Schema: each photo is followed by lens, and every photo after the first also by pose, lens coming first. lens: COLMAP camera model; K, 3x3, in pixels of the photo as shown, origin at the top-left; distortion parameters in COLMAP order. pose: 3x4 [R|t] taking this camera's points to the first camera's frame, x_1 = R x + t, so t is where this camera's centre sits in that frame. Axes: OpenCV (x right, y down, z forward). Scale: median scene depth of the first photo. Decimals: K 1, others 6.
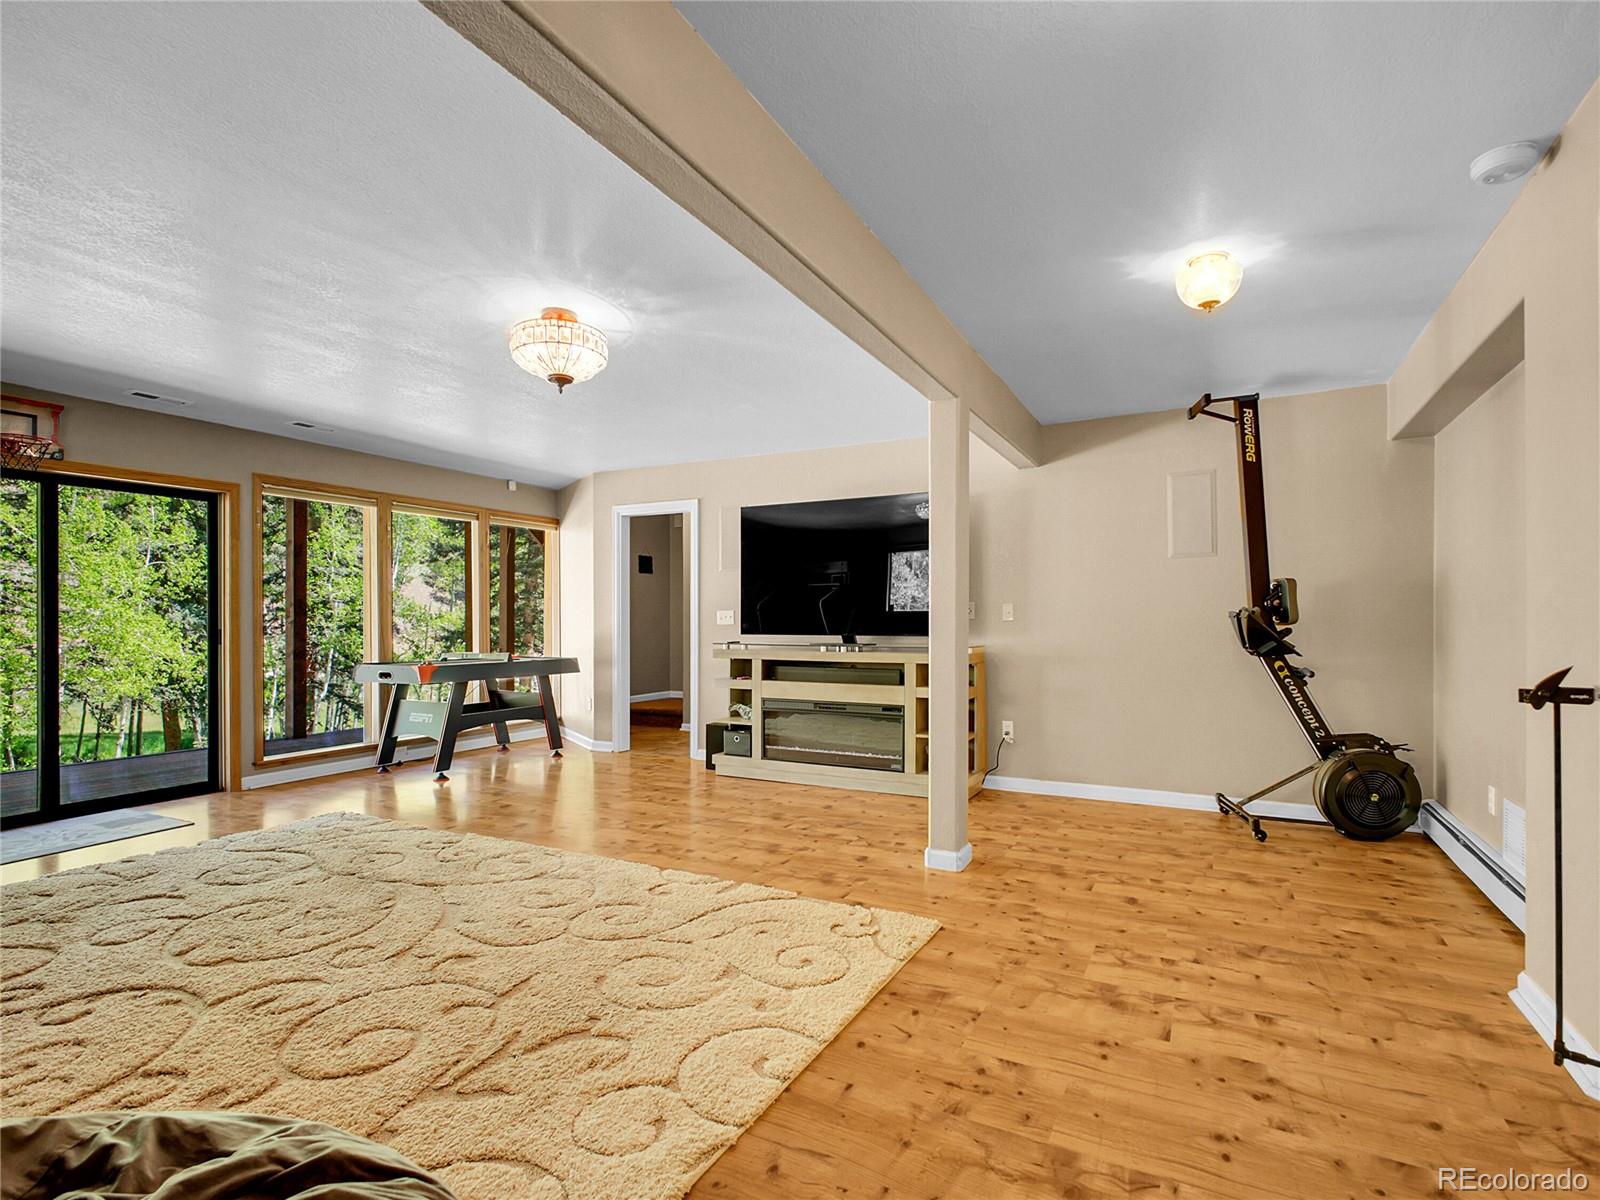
lens RADIAL K [[779.9, 0, 800.6], [0, 779.9, 592.2], [0, 0, 1]] dist [0.003177, -0.000530]
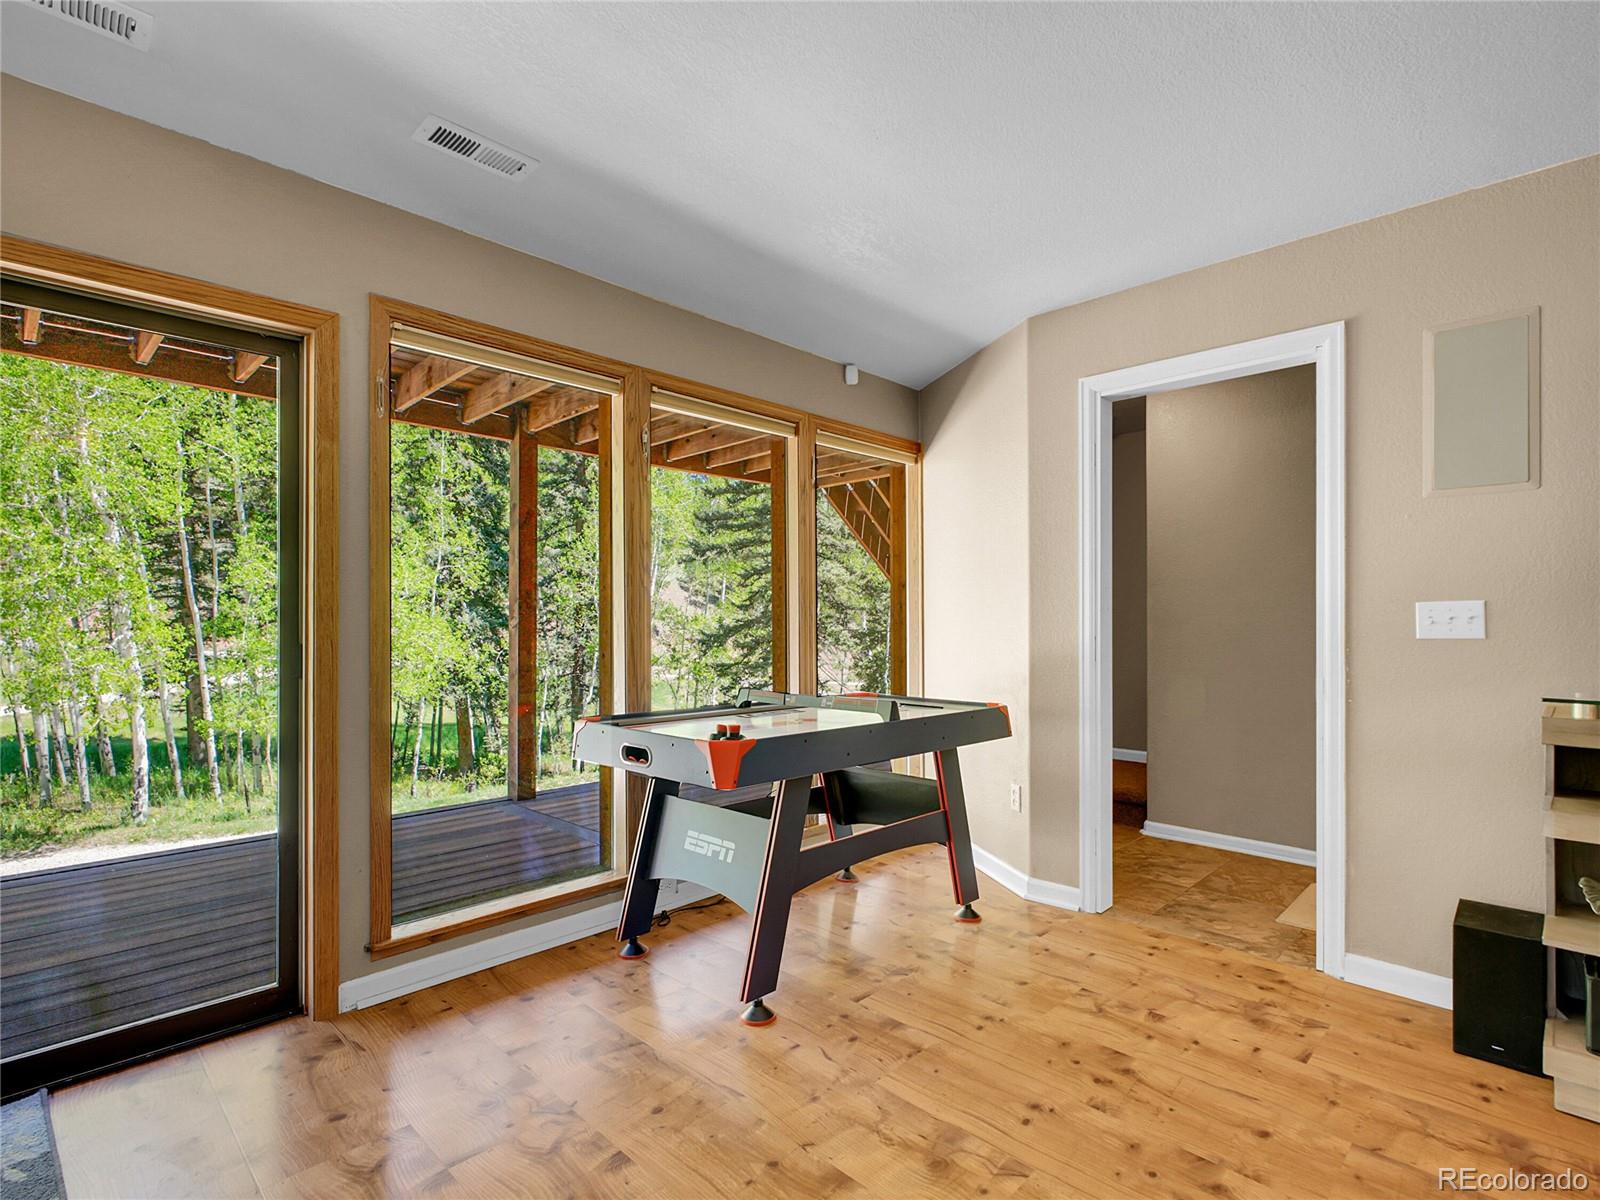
lens RADIAL K [[779.9, 0, 800.6], [0, 779.9, 592.2], [0, 0, 1]] dist [0.003177, -0.000530]
pose [[0.957128, -0.004951, -0.289622, -0.282862], [0.003208, 0.999974, -0.006493, 0.018607], [0.289647, 0.005286, 0.957119, 0.542116]]
